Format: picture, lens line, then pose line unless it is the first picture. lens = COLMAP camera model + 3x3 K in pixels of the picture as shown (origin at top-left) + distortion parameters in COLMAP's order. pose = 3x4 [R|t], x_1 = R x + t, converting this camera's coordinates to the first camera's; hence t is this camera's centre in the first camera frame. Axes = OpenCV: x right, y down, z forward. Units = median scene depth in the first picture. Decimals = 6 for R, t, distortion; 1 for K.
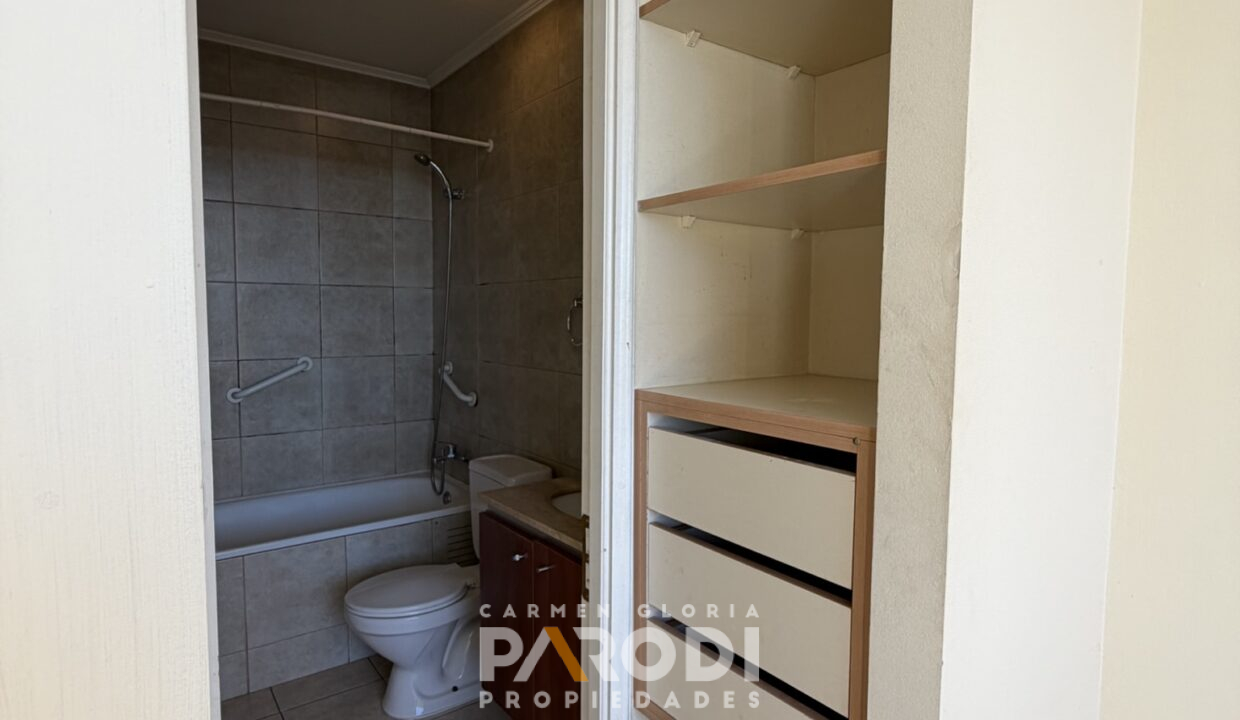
lens RADIAL K [[653.1, 0, 620.0], [0, 653.1, 360.0], [0, 0, 1]] dist [-0.002185, -0.000153]
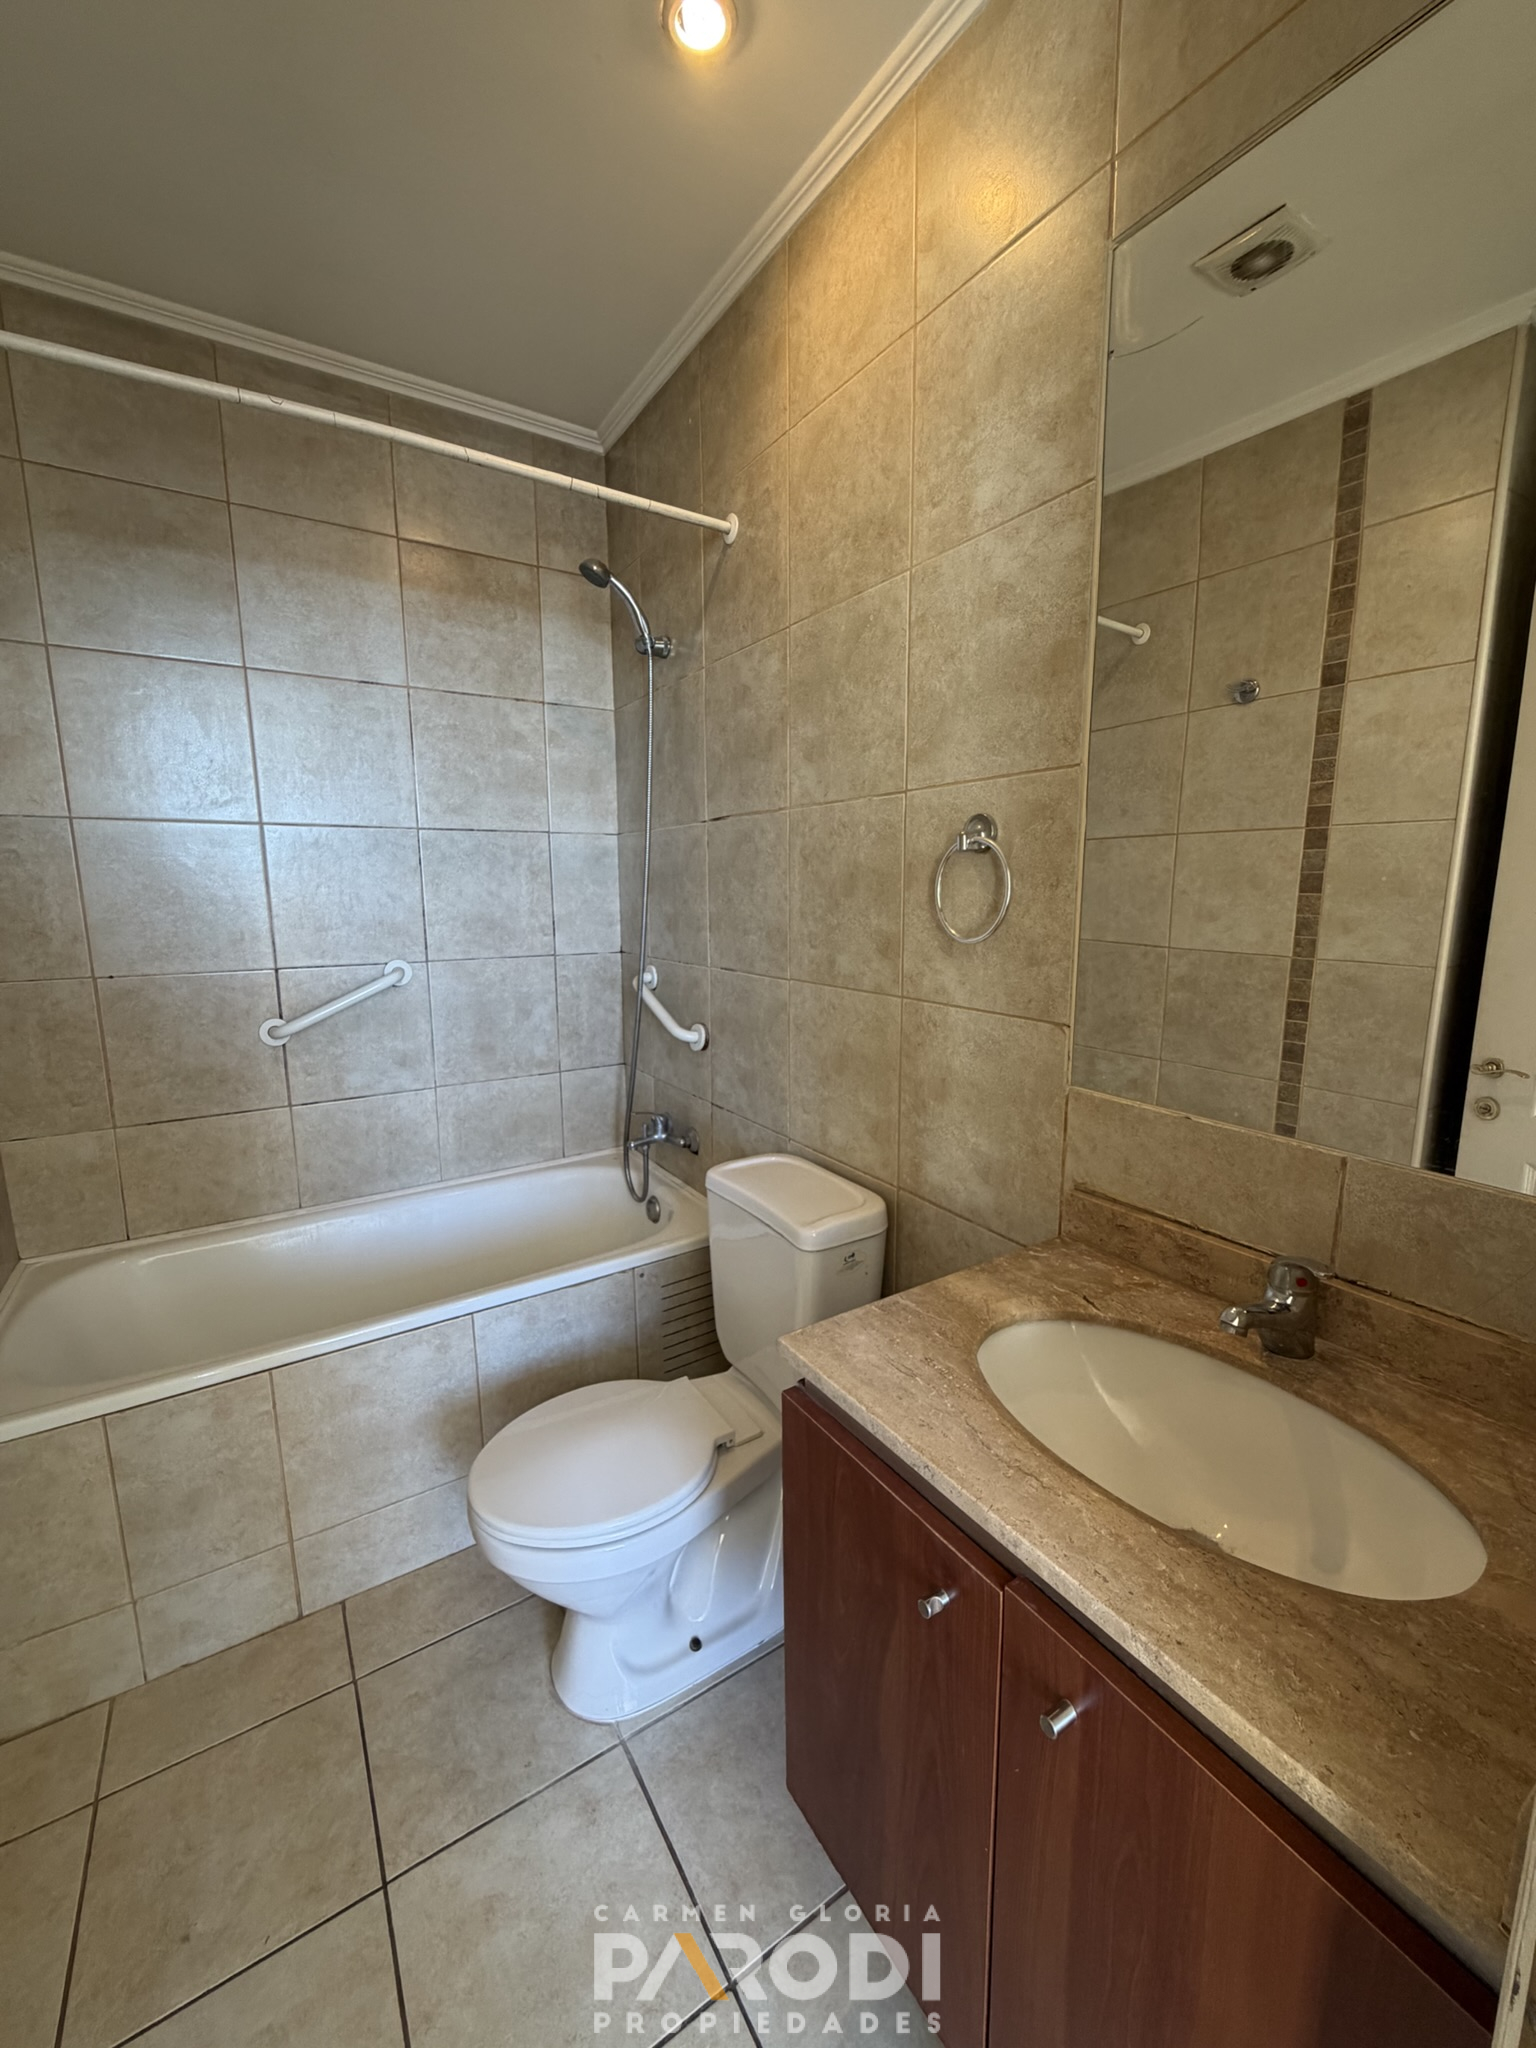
lens RADIAL K [[816.5, 0, 768.5], [0, 816.5, 1020.1], [0, 0, 1]] dist [0.000026, 0.000042]
pose [[0.996801, -0.000740, -0.079917, -0.113094], [0.008056, 0.995794, 0.091264, -0.015103], [0.079513, -0.091615, 0.992615, 0.332286]]
